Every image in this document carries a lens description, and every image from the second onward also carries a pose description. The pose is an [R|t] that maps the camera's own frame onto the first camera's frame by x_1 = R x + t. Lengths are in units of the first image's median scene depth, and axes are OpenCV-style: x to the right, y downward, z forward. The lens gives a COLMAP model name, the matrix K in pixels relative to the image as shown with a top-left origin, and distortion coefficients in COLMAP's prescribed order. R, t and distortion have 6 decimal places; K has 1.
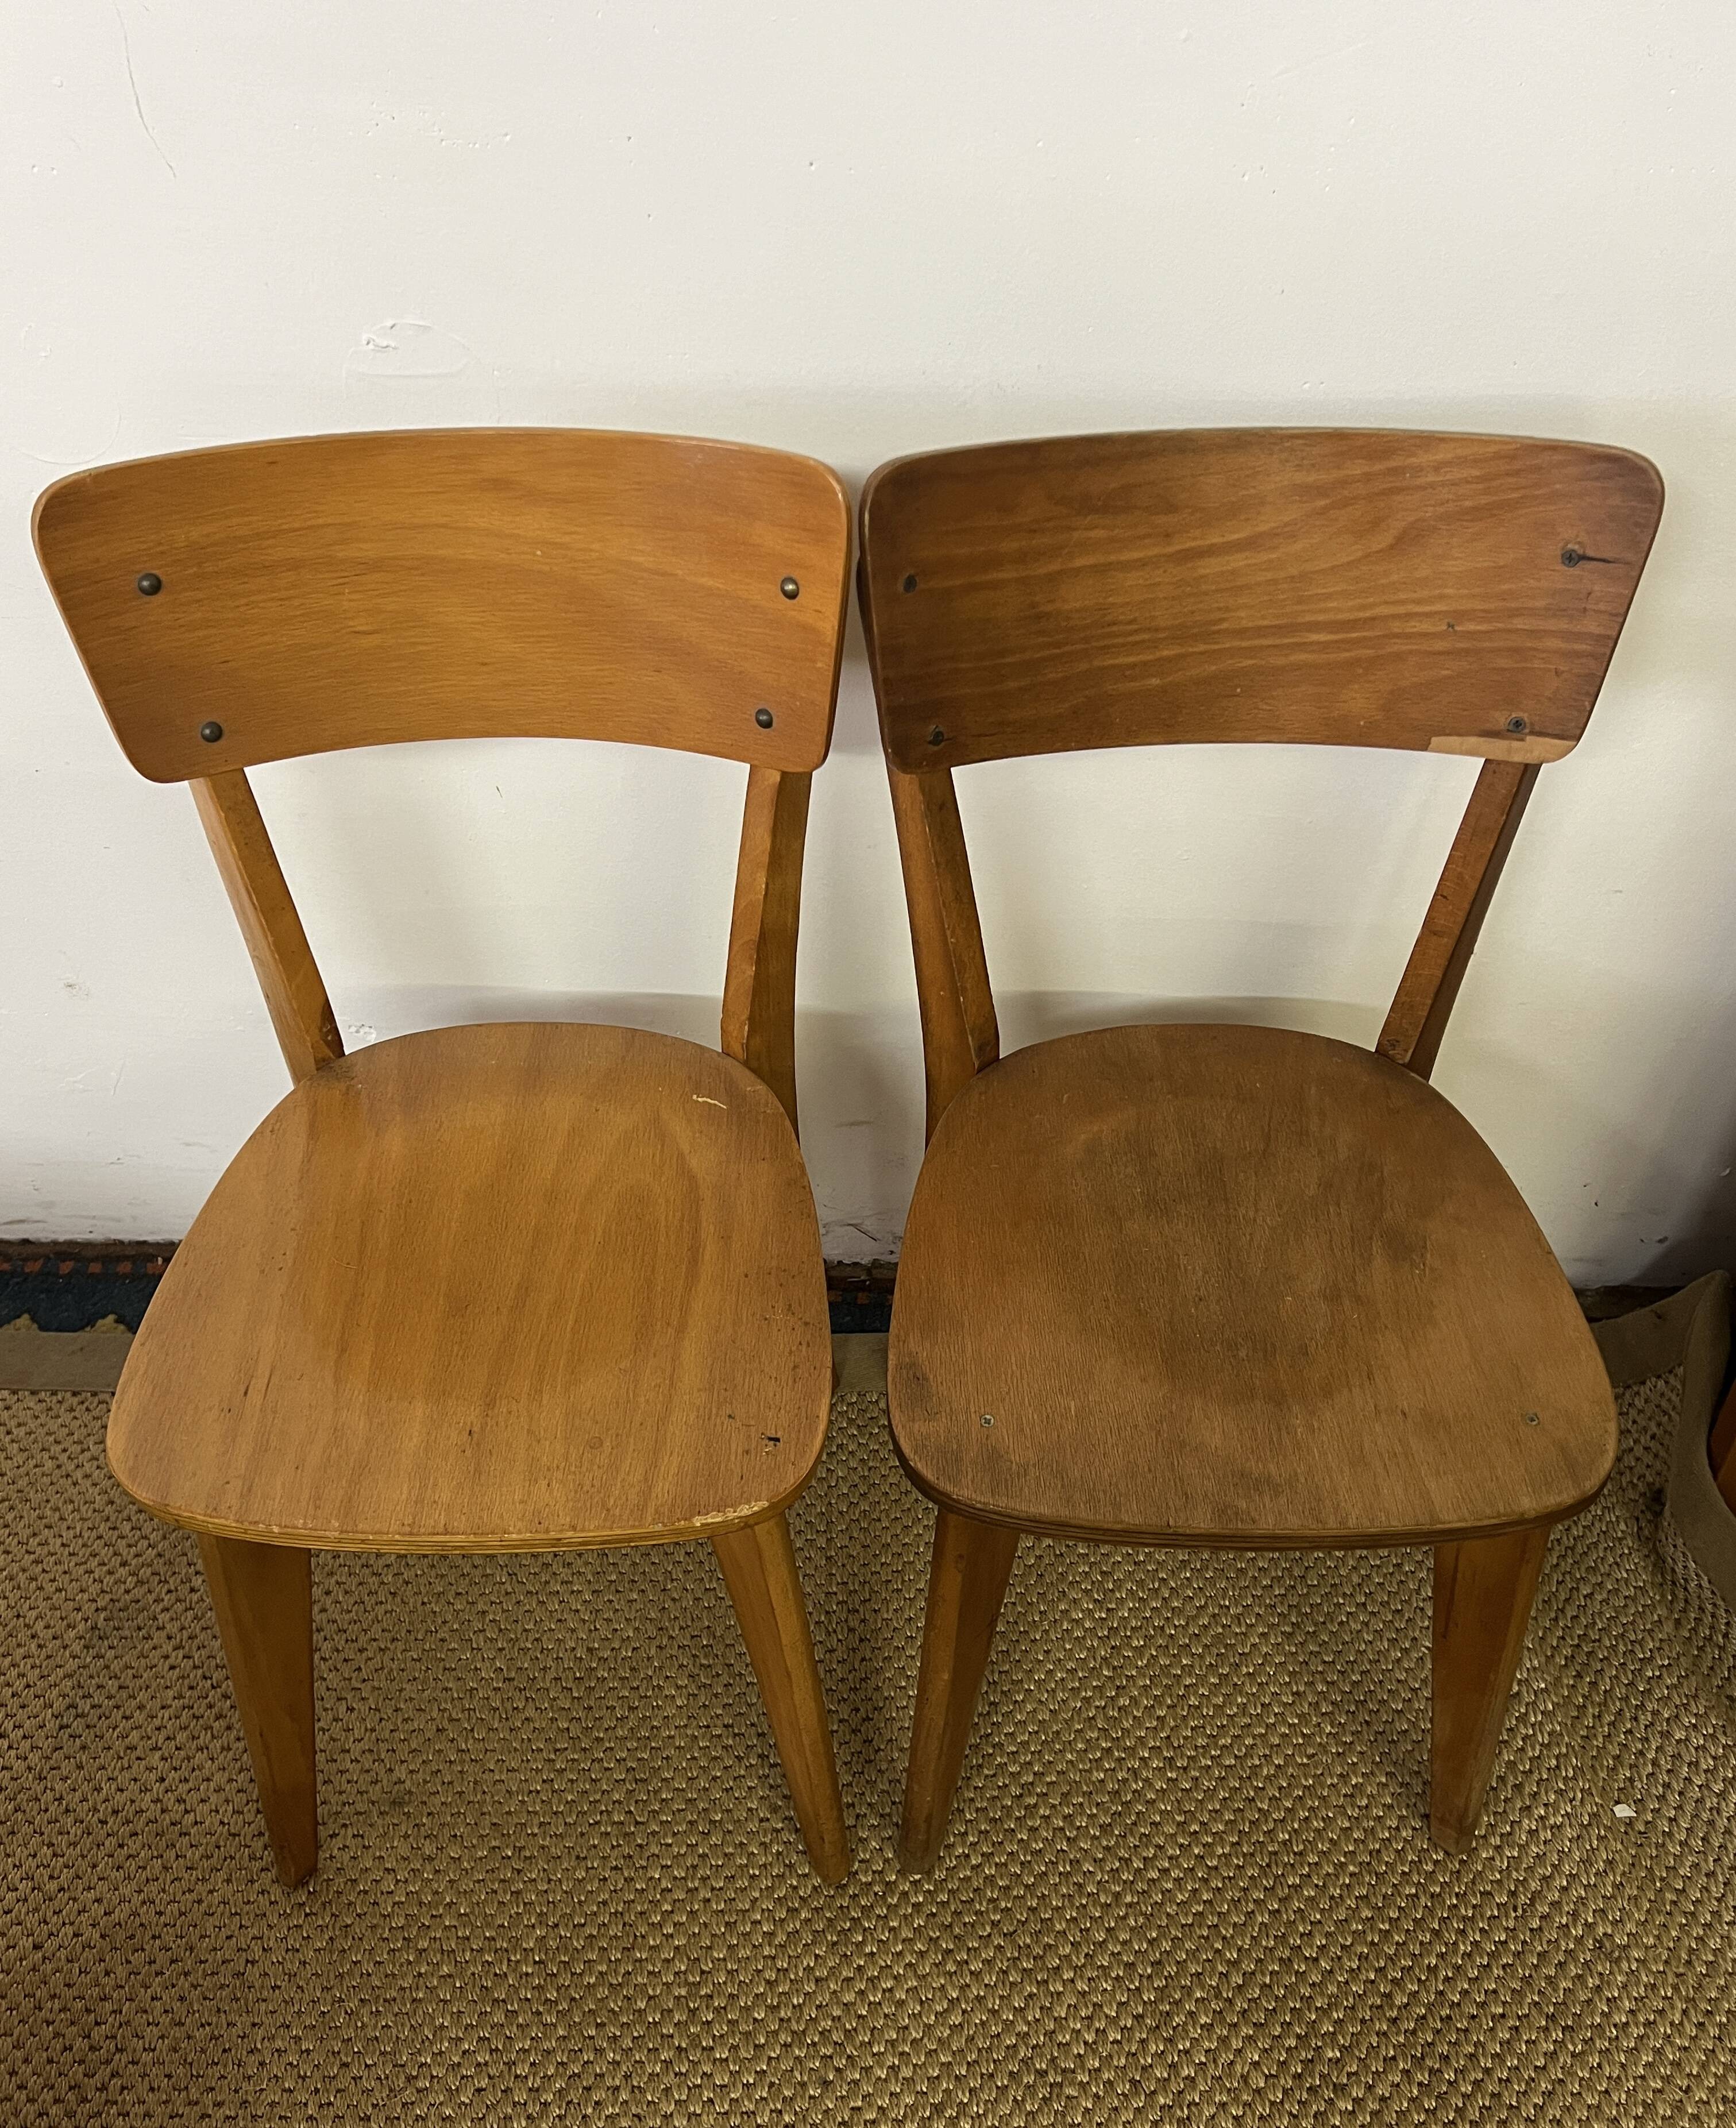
lens RADIAL K [[1904.5, 0, 883.5], [0, 1904.5, 1177.4], [0, 0, 1]] dist [0.079915, -0.175179]
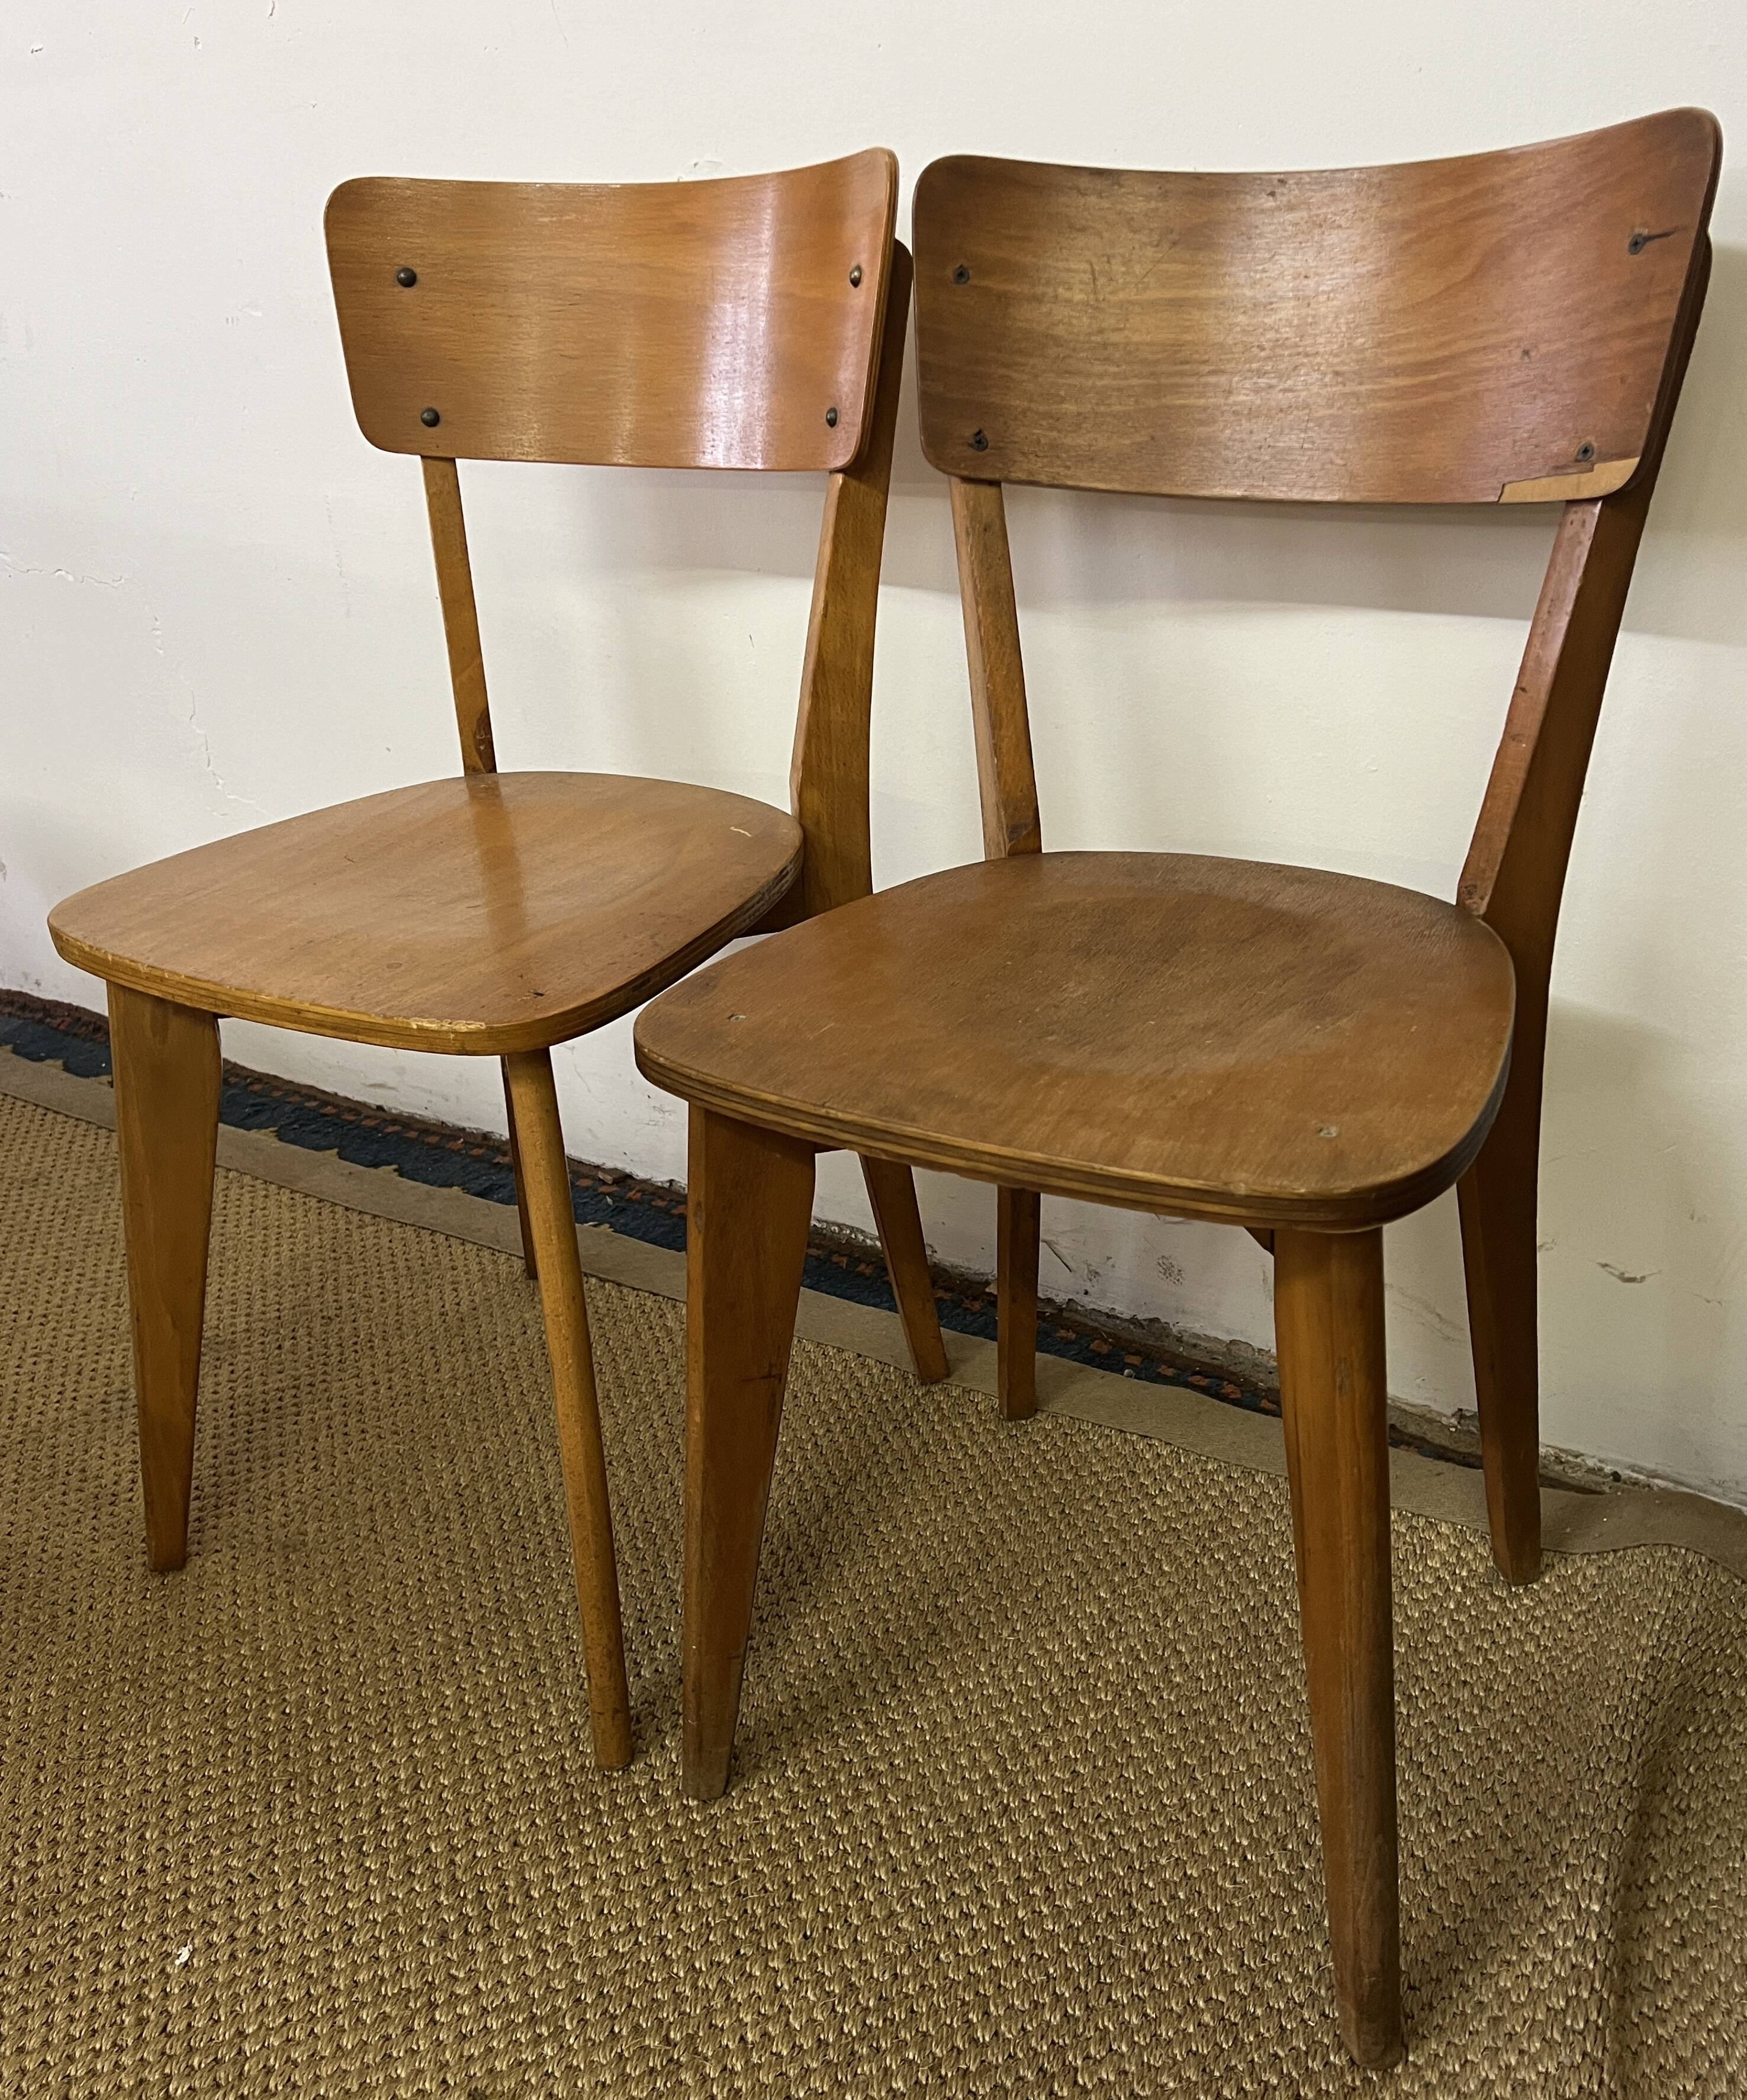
lens RADIAL K [[1954.0, 0, 882.9], [0, 1954.0, 1026.2], [0, 0, 1]] dist [0.053192, -0.088605]
pose [[0.859118, 0.167759, -0.483500, 0.488787], [-0.342654, 0.890291, -0.299951, 0.335817], [0.380136, 0.423367, 0.822348, 0.247398]]
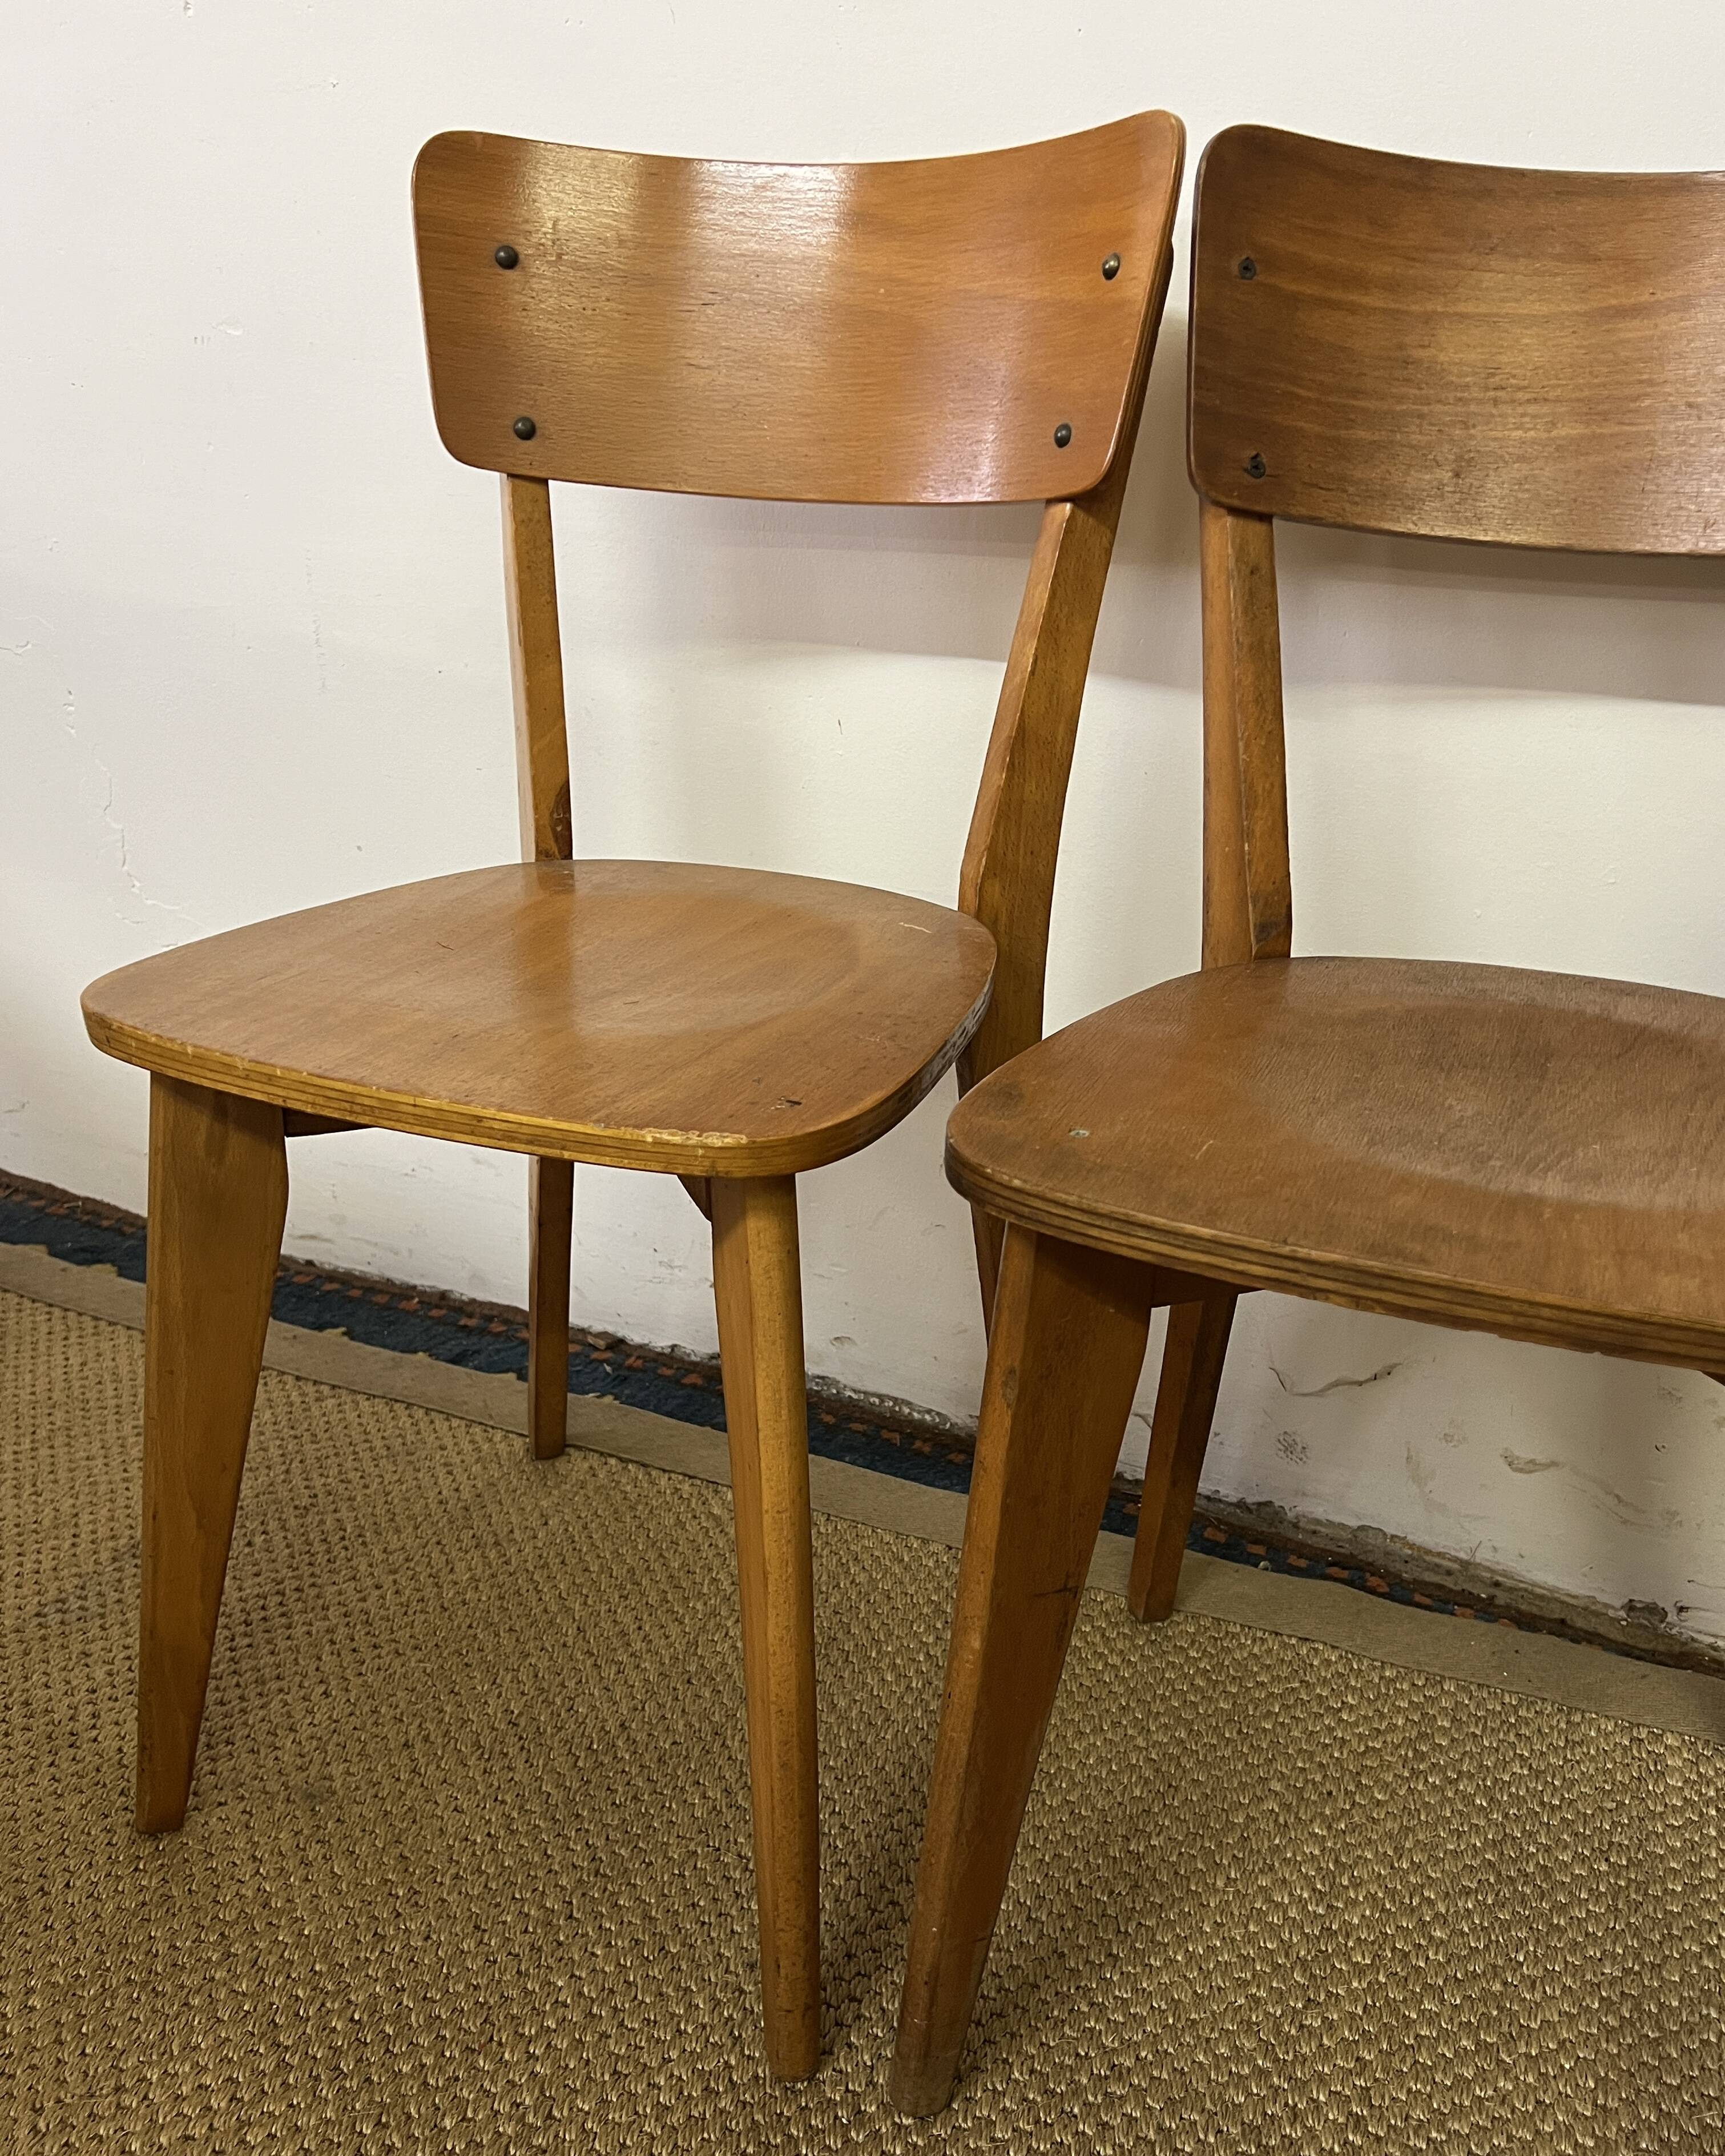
lens RADIAL K [[1890.5, 0, 856.4], [0, 1890.5, 1143.2], [0, 0, 1]] dist [0.016562, -0.002243]
pose [[0.914869, 0.167664, -0.367291, 0.206163], [-0.309709, 0.875043, -0.371993, 0.364183], [0.259026, 0.454079, 0.852478, 0.347317]]
